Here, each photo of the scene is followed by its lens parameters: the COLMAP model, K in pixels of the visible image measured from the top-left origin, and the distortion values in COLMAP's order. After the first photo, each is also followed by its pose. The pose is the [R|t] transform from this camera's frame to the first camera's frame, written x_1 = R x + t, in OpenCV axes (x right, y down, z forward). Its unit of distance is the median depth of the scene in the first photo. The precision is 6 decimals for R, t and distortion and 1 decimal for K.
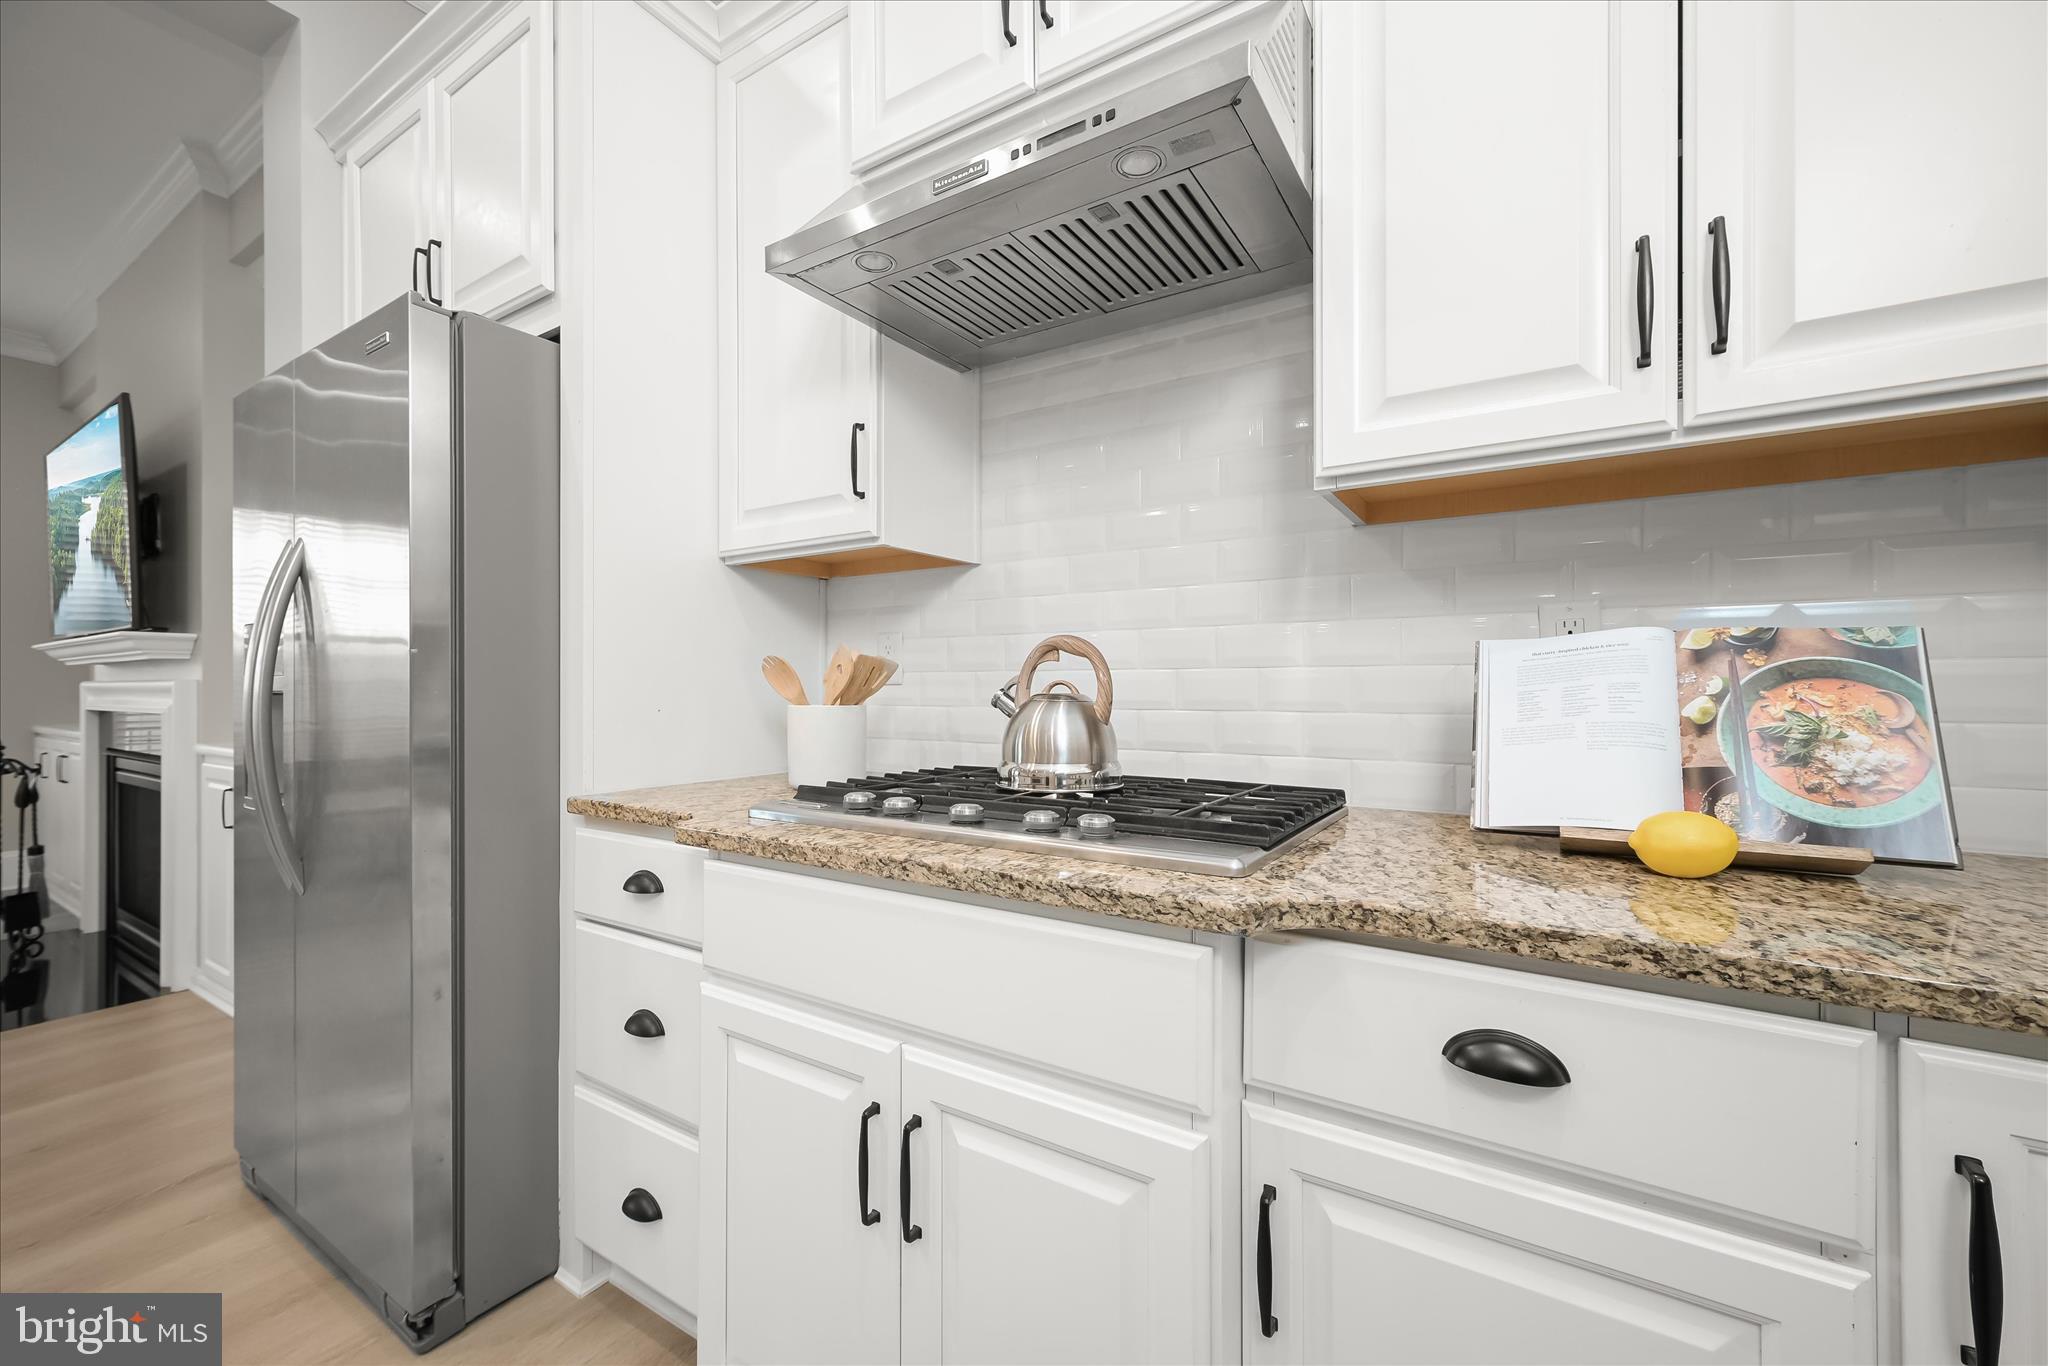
lens RADIAL K [[816.9, 0, 1028.8], [0, 816.9, 686.4], [0, 0, 1]] dist [0.001912, 0.000025]
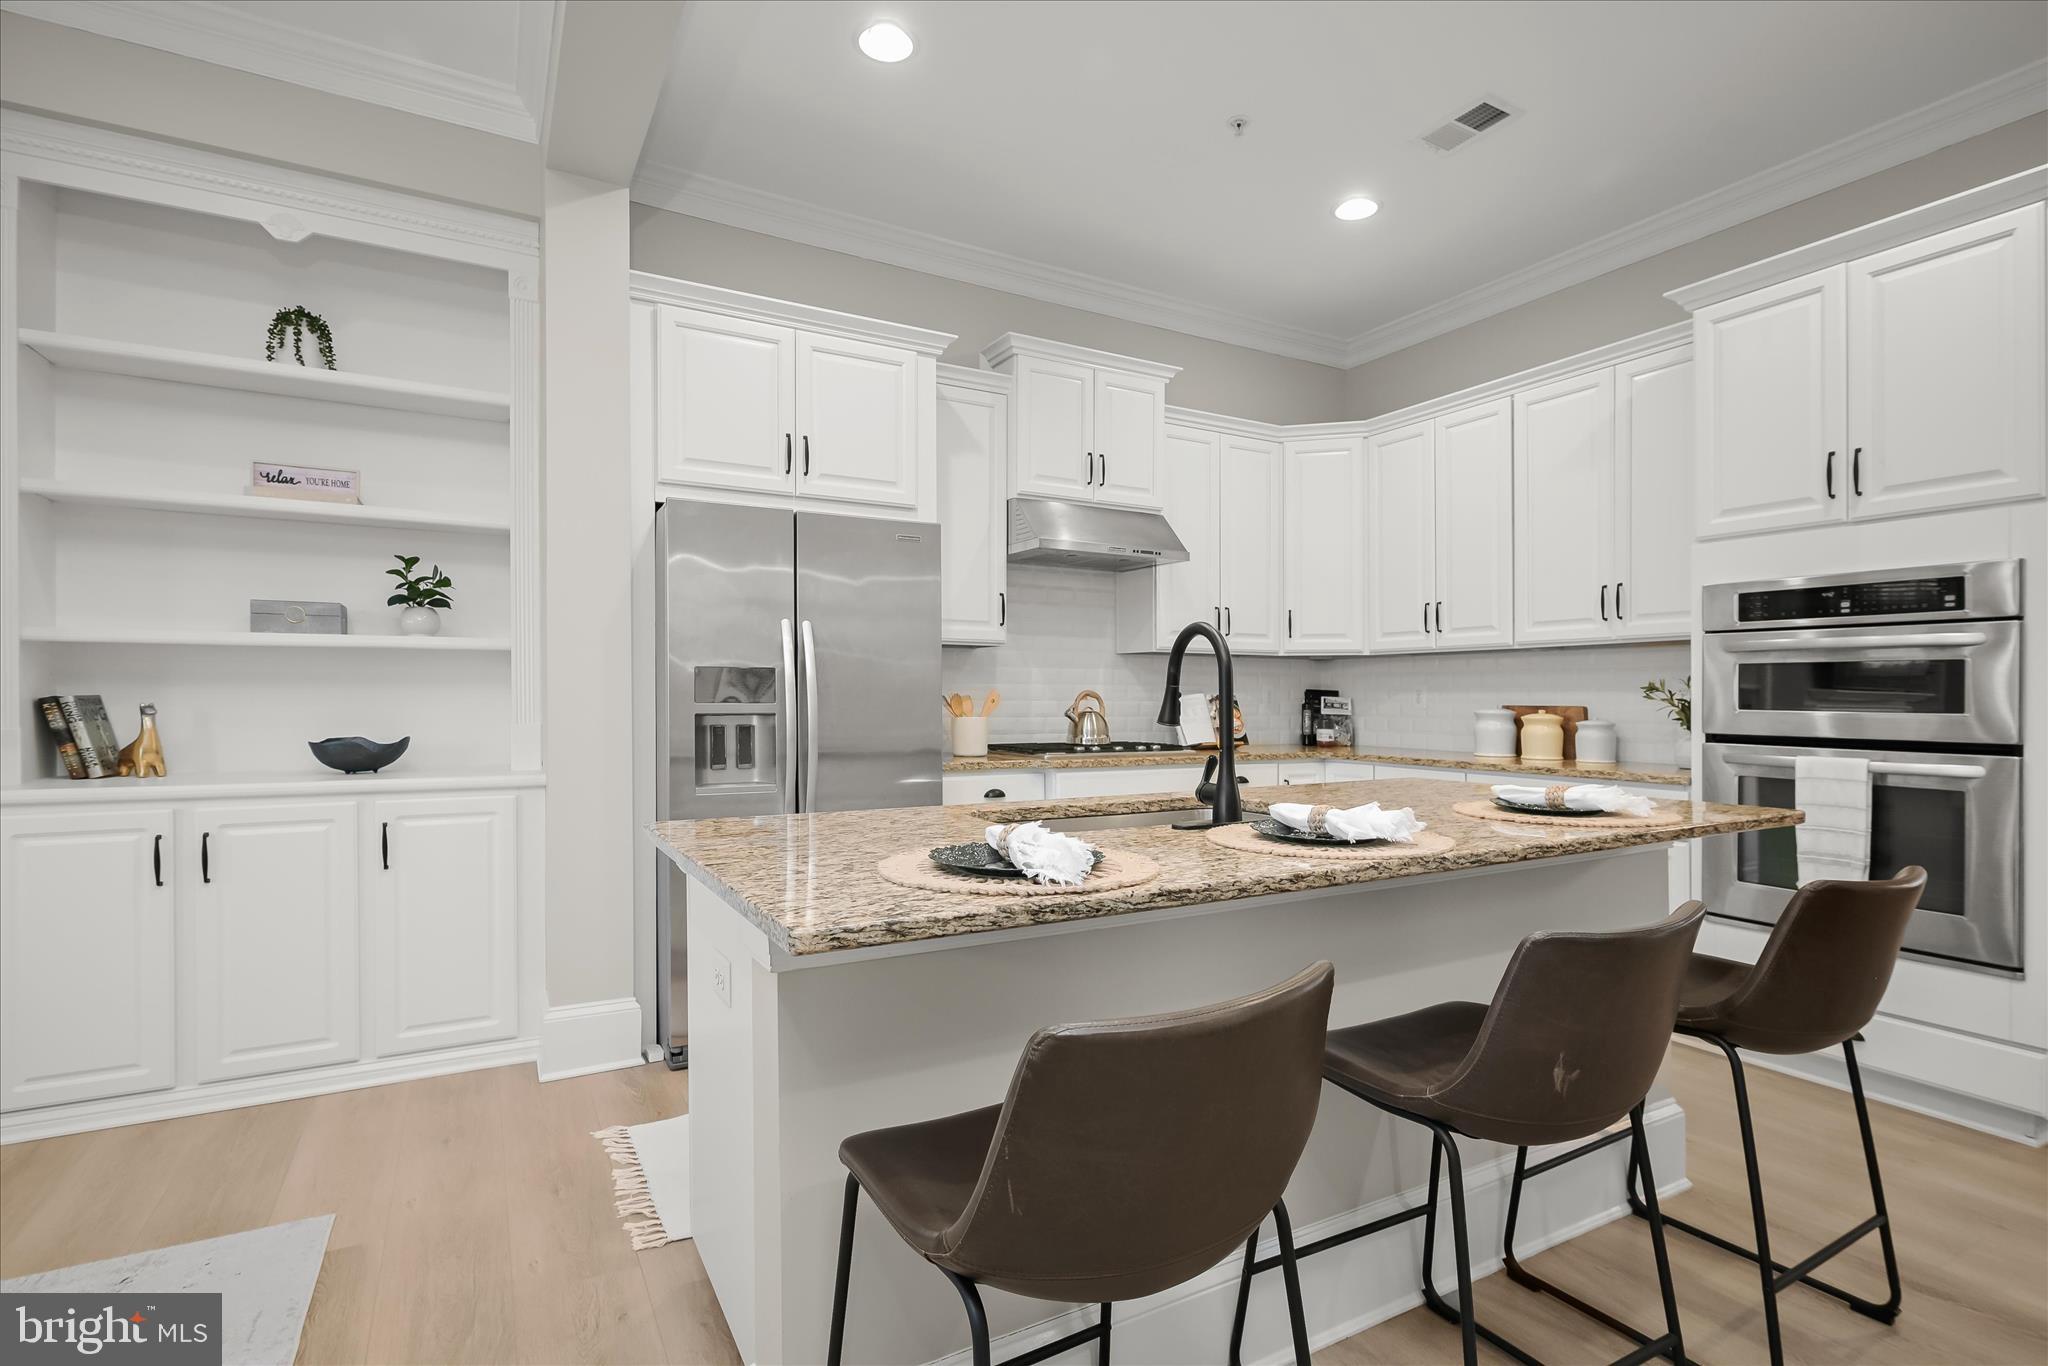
lens RADIAL K [[991.1, 0, 1022.5], [0, 991.1, 695.9], [0, 0, 1]] dist [0.002331, 0.000195]
pose [[0.478107, 0.004336, 0.878291, -4.002553], [-0.008836, 0.999961, -0.000127, -0.053136], [-0.878257, -0.007700, 0.478126, -0.570274]]
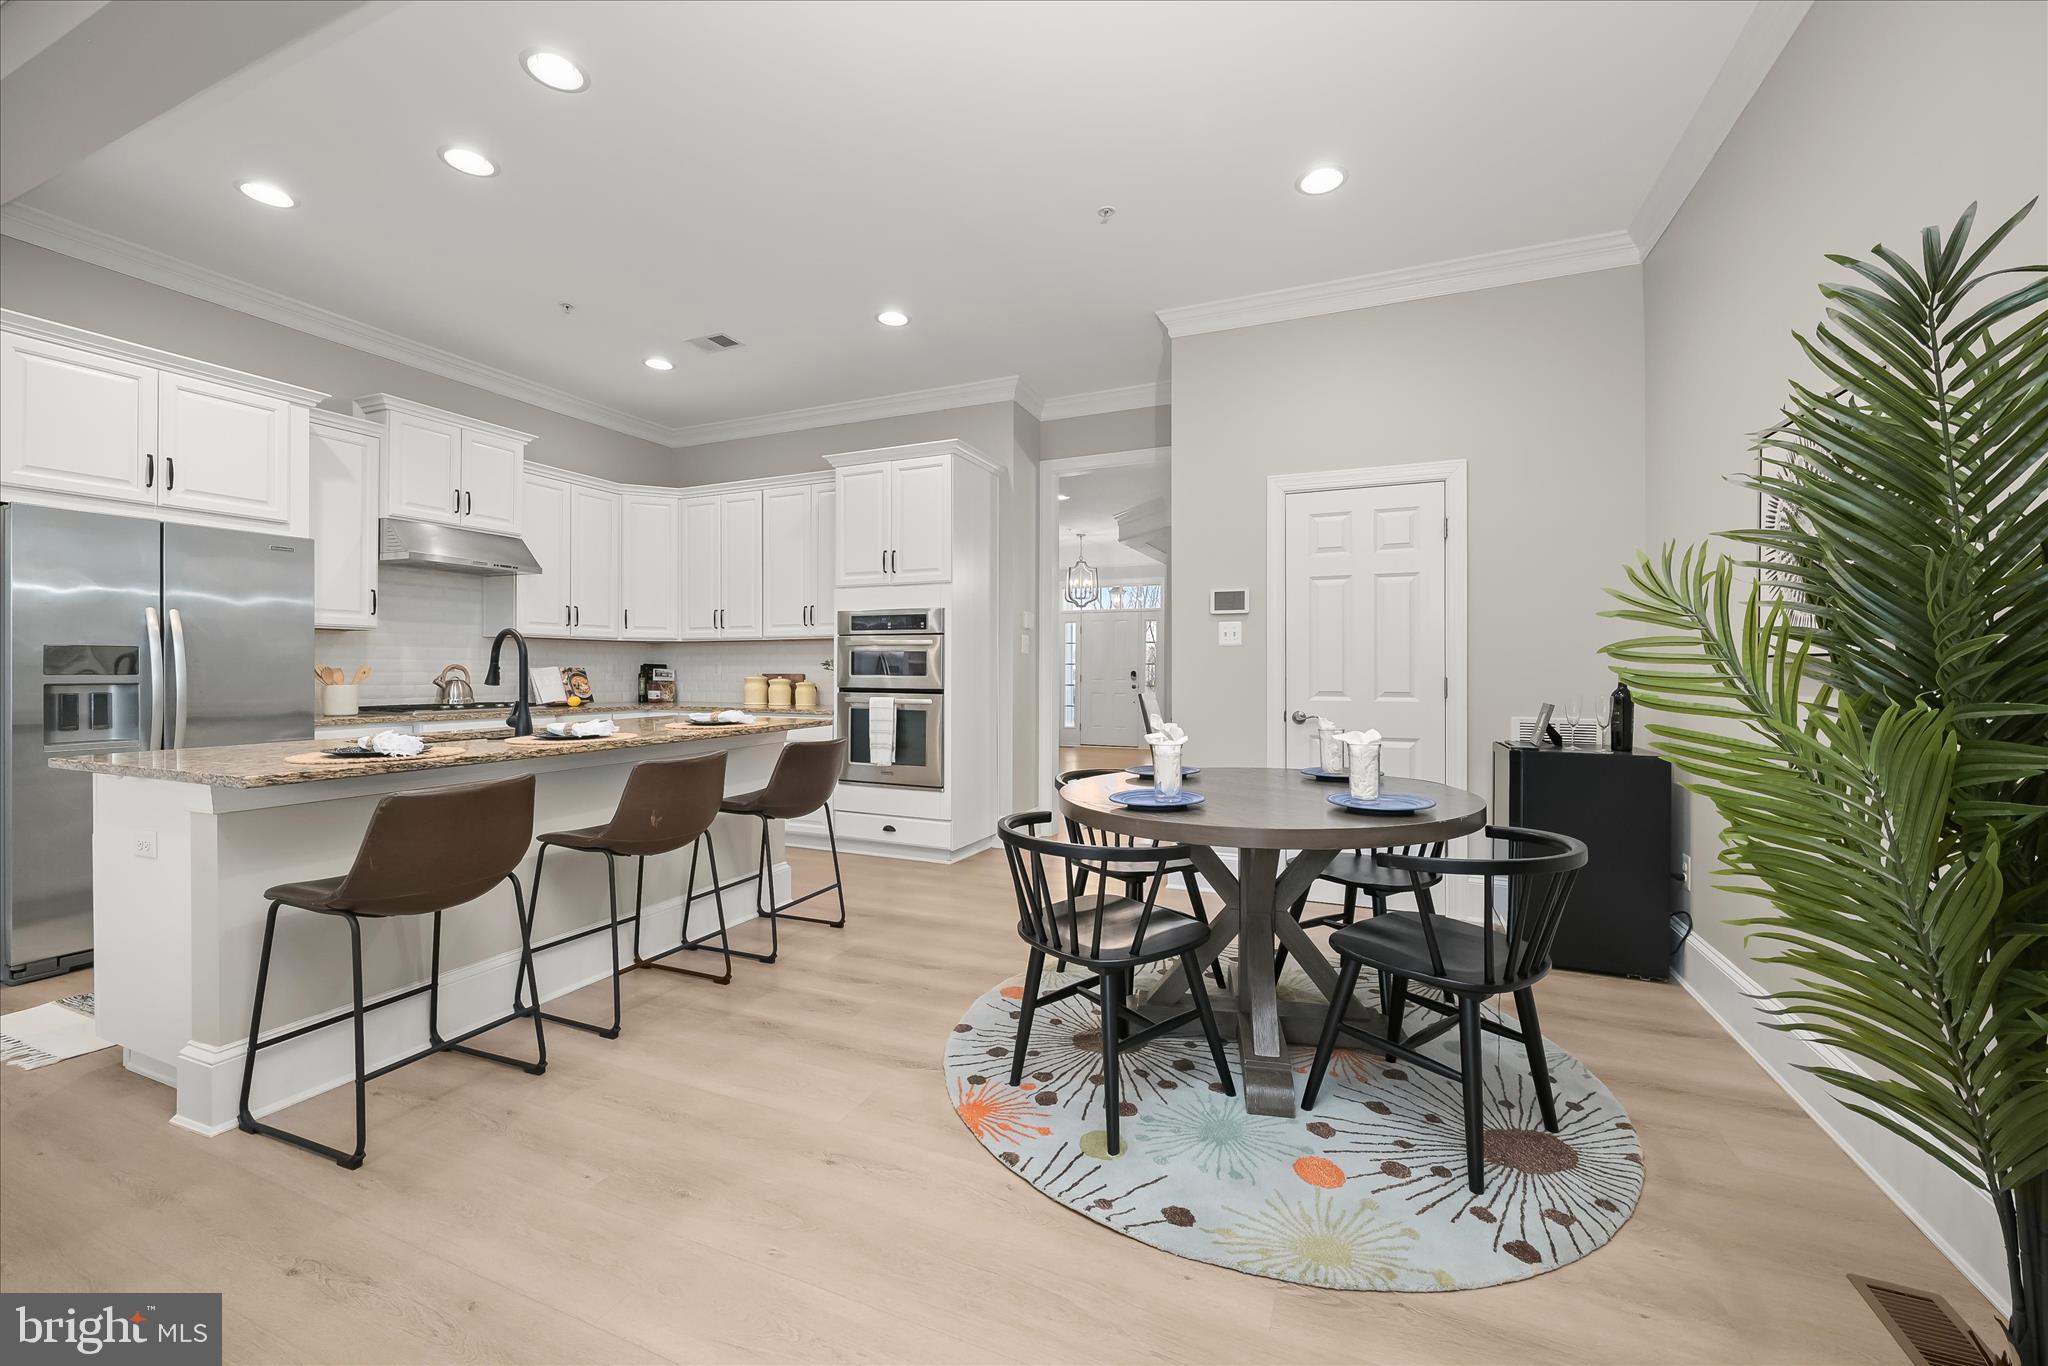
lens RADIAL K [[814.1, 0, 1028.5], [0, 814.1, 659.3], [0, 0, 1]] dist [-0.001644, -0.000221]
pose [[-0.155622, 0.014346, 0.987712, -5.362903], [-0.005359, 0.999868, -0.015367, -0.055635], [-0.987802, -0.007685, -0.155525, -1.367065]]
